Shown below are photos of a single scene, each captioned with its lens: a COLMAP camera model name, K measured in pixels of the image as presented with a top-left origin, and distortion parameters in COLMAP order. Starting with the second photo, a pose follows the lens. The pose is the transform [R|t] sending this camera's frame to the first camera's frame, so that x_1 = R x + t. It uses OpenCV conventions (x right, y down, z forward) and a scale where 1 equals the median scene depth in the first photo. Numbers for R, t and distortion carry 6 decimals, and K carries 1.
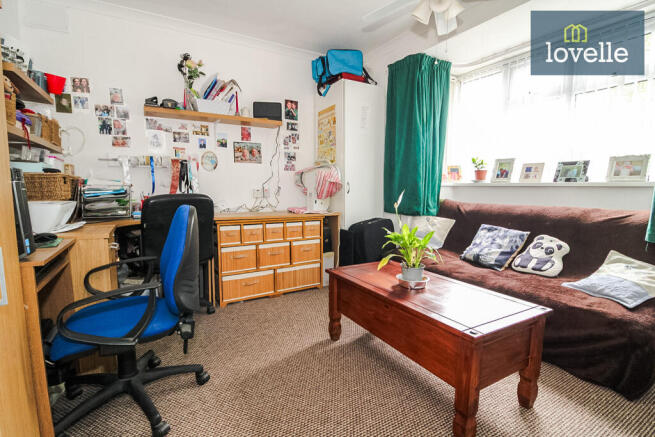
lens RADIAL K [[318.7, 0, 337.9], [0, 318.7, 215.6], [0, 0, 1]] dist [-0.000061, -0.000595]
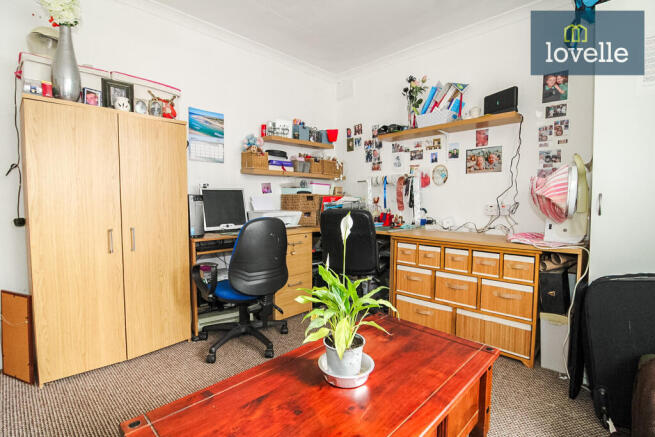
lens RADIAL K [[318.7, 0, 337.9], [0, 318.7, 215.6], [0, 0, 1]] dist [-0.000061, -0.000595]
pose [[0.263947, 0.043957, -0.963535, 0.445429], [-0.082425, 0.996335, 0.022875, -0.048053], [0.961009, 0.073382, 0.266603, 0.471862]]
